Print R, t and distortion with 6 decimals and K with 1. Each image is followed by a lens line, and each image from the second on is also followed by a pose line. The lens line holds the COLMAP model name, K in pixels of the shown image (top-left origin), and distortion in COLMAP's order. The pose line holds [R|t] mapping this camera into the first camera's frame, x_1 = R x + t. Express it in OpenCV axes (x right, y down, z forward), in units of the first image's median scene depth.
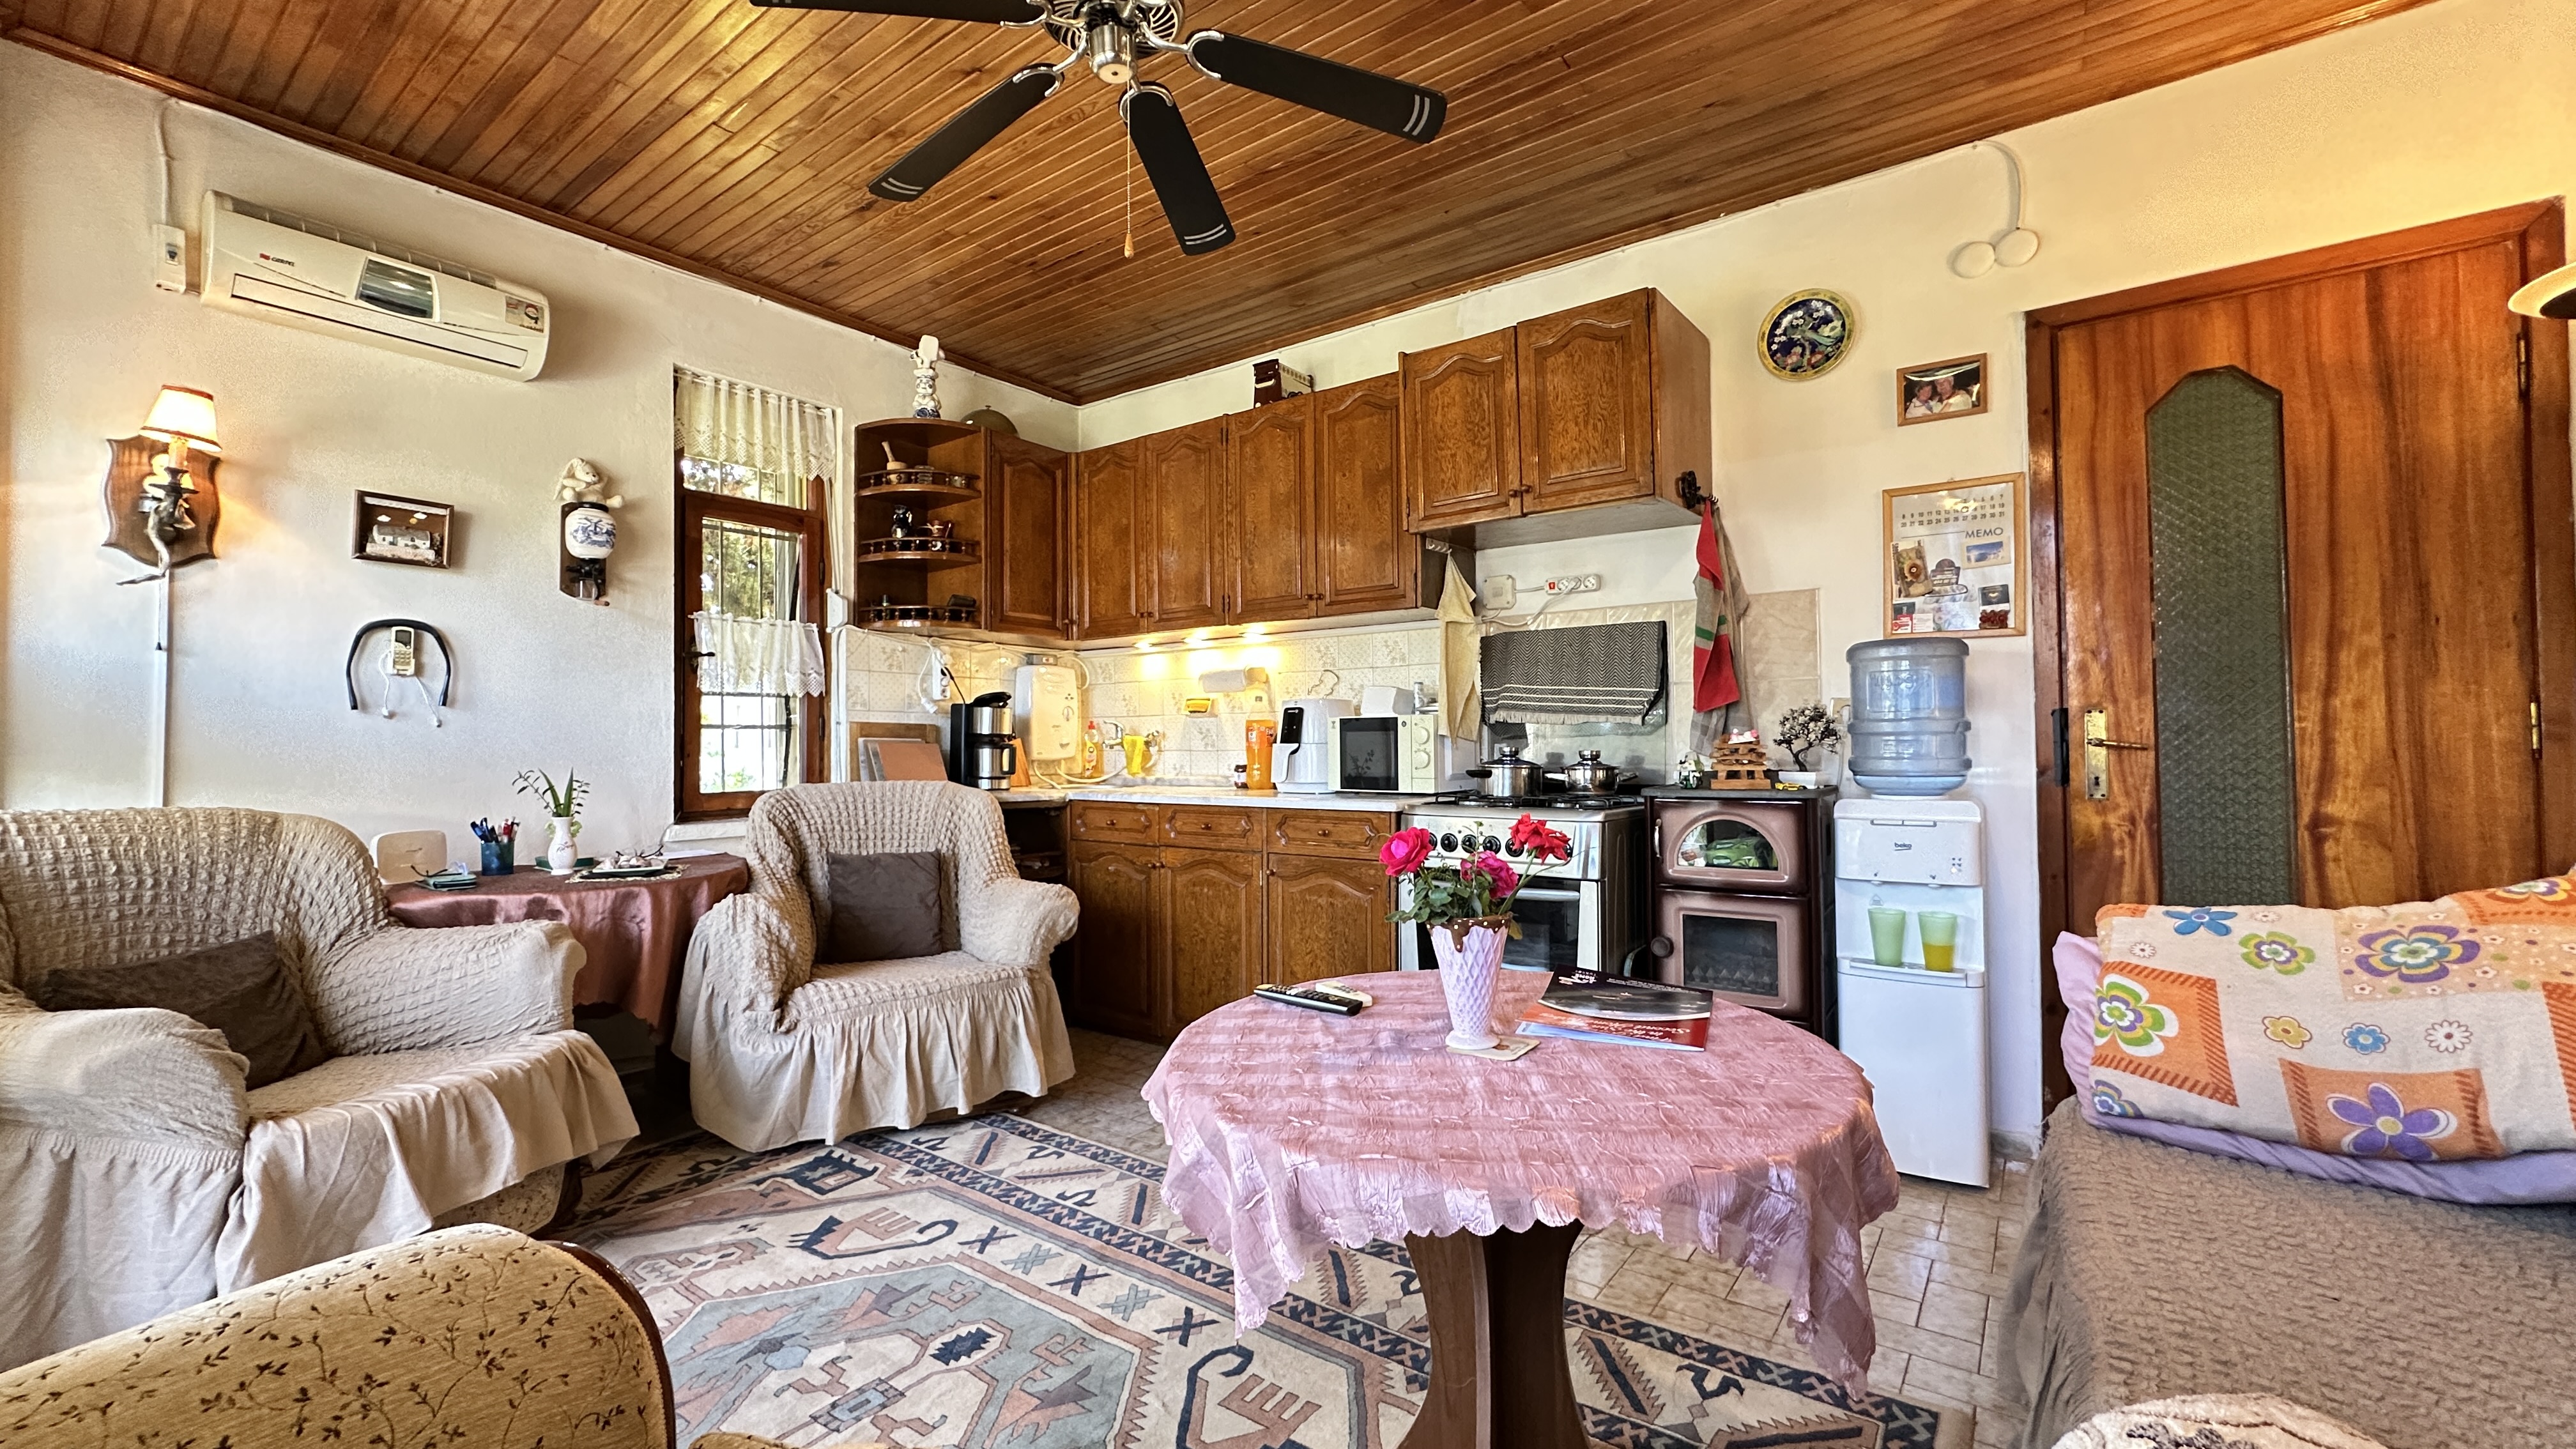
lens RADIAL K [[1027.9, 0, 1287.2], [0, 1027.9, 723.7], [0, 0, 1]] dist [-0.000944, 0.000516]
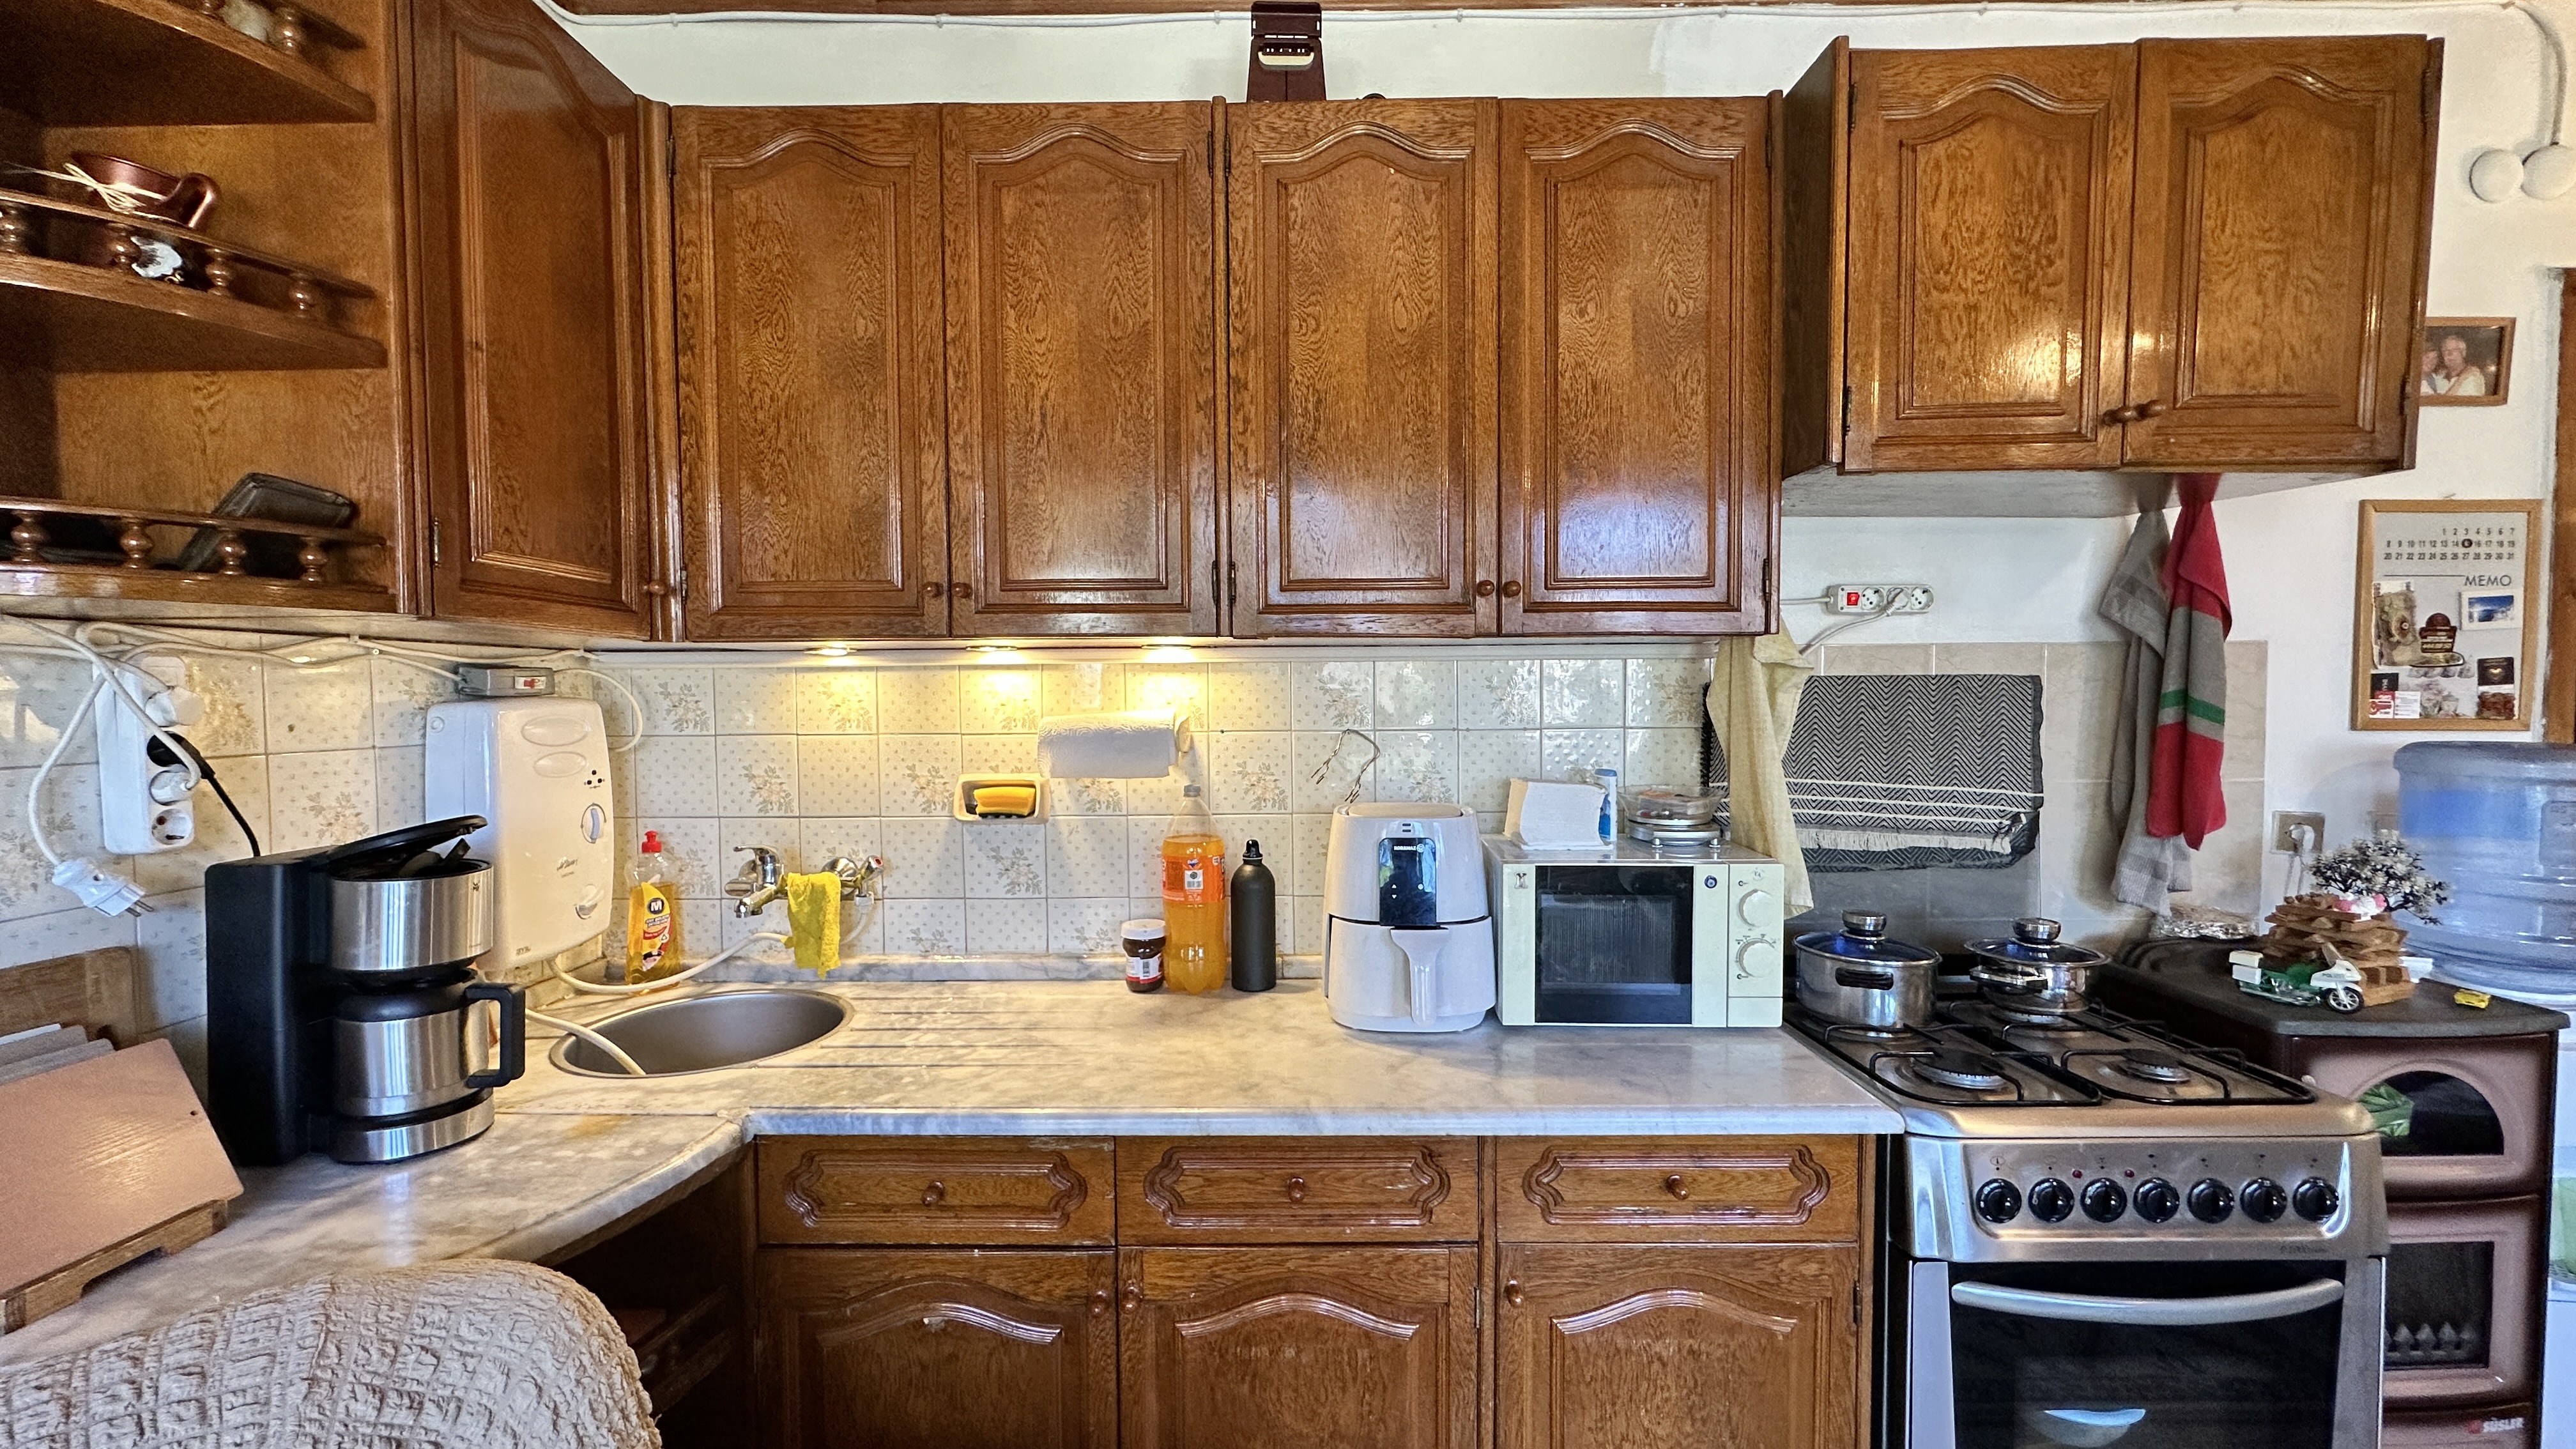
lens RADIAL K [[1027.9, 0, 1287.2], [0, 1027.9, 723.7], [0, 0, 1]] dist [-0.000944, 0.000516]
pose [[0.802835, -0.019493, 0.595882, -0.281220], [-0.010888, 0.998819, 0.047343, -0.081098], [-0.596102, -0.044496, 0.801675, 0.661947]]
